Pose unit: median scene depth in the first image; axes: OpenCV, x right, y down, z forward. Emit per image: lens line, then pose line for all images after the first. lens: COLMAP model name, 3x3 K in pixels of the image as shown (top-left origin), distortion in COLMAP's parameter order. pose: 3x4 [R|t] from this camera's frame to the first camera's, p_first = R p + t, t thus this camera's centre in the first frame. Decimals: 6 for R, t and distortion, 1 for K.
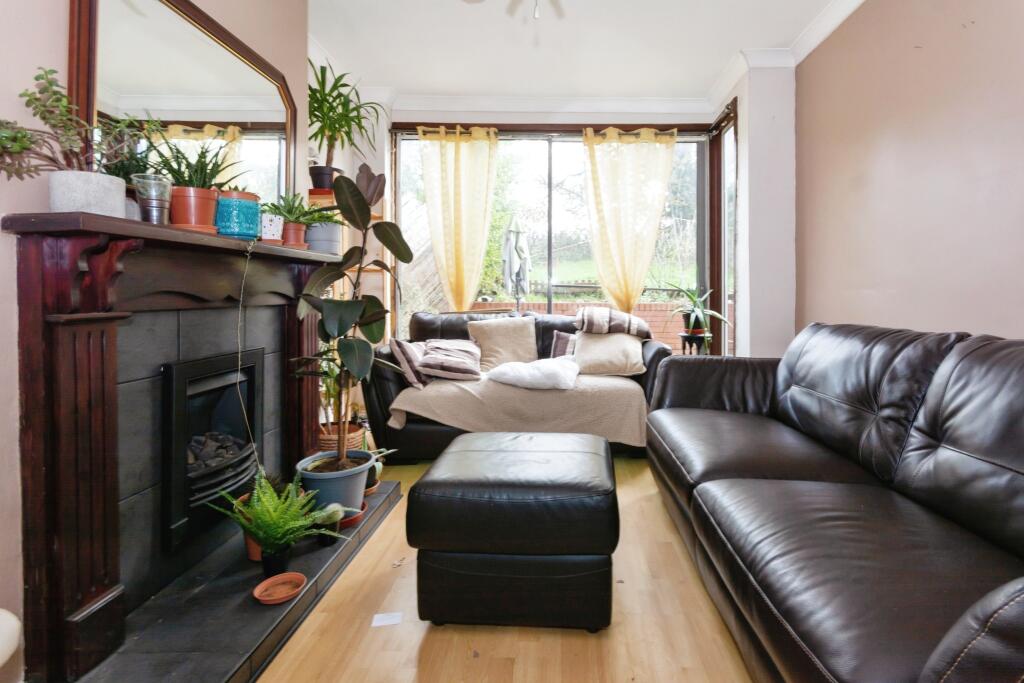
lens RADIAL K [[462.7, 0, 558.7], [0, 462.7, 300.5], [0, 0, 1]] dist [0.002498, -0.000059]
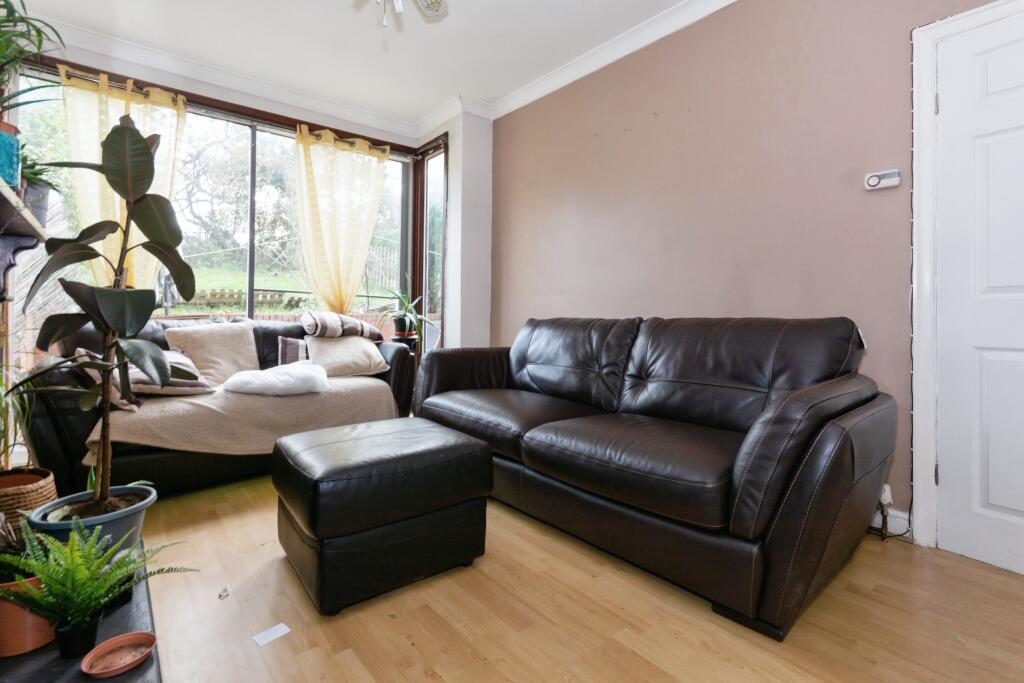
lens RADIAL K [[443.7, 0, 509.7], [0, 443.7, 322.2], [0, 0, 1]] dist [-0.001235, -0.000268]
pose [[0.791269, -0.016489, 0.611245, -0.196481], [0.003711, 0.999747, 0.022165, 0.019516], [-0.611456, -0.015270, 0.791131, 0.008546]]
